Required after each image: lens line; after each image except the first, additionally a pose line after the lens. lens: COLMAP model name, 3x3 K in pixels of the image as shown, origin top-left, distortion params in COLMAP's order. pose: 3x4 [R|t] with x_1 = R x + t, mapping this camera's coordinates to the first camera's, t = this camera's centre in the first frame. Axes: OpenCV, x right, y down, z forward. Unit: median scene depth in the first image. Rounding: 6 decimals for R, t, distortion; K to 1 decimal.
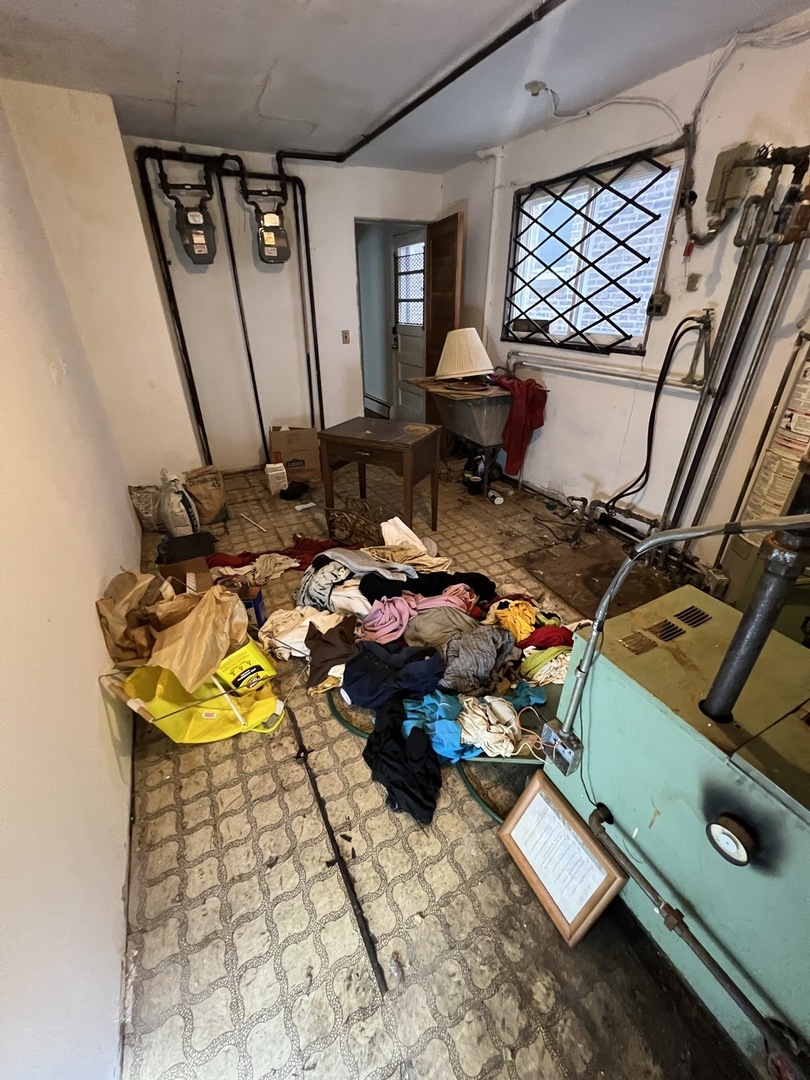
lens RADIAL K [[433.5, 0, 409.8], [0, 433.5, 537.4], [0, 0, 1]] dist [-0.000643, -0.000242]
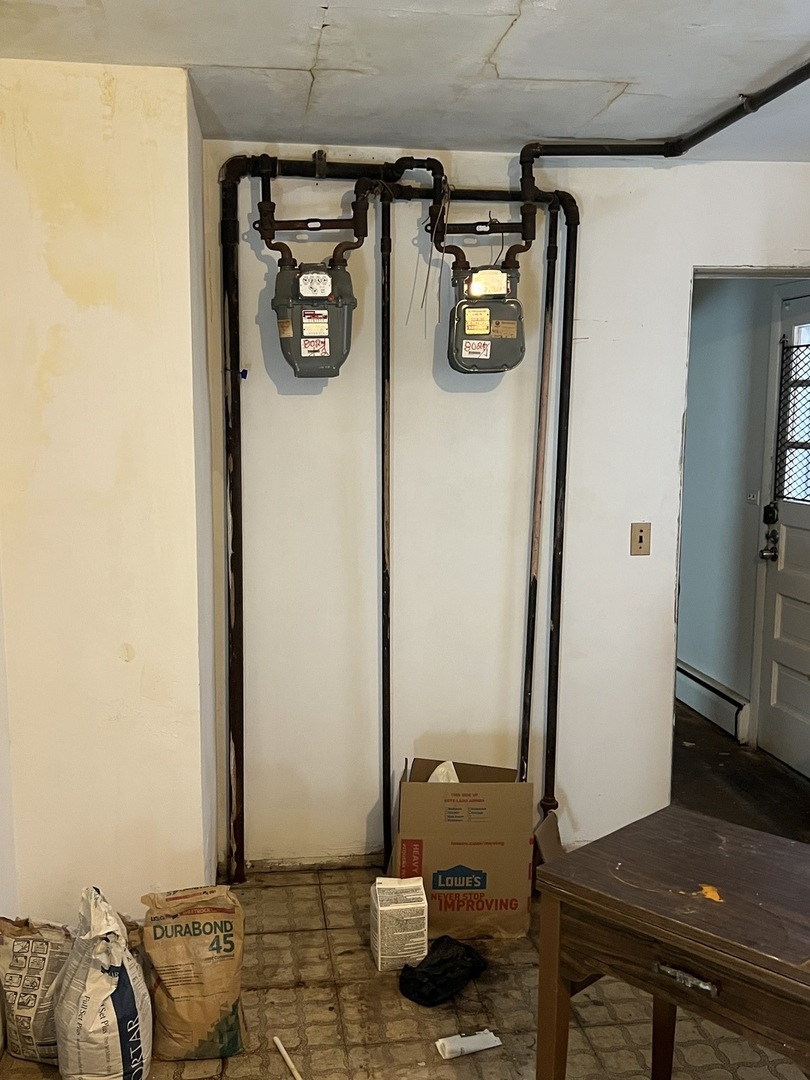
lens RADIAL K [[1024.6, 0, 405.0], [0, 1024.6, 540.0], [0, 0, 1]] dist [0.034081, -0.011315]
pose [[0.943844, 0.053588, -0.326016, -0.065514], [-0.166907, 0.928923, -0.330521, -0.174131], [0.285131, 0.366375, 0.885703, 0.209032]]
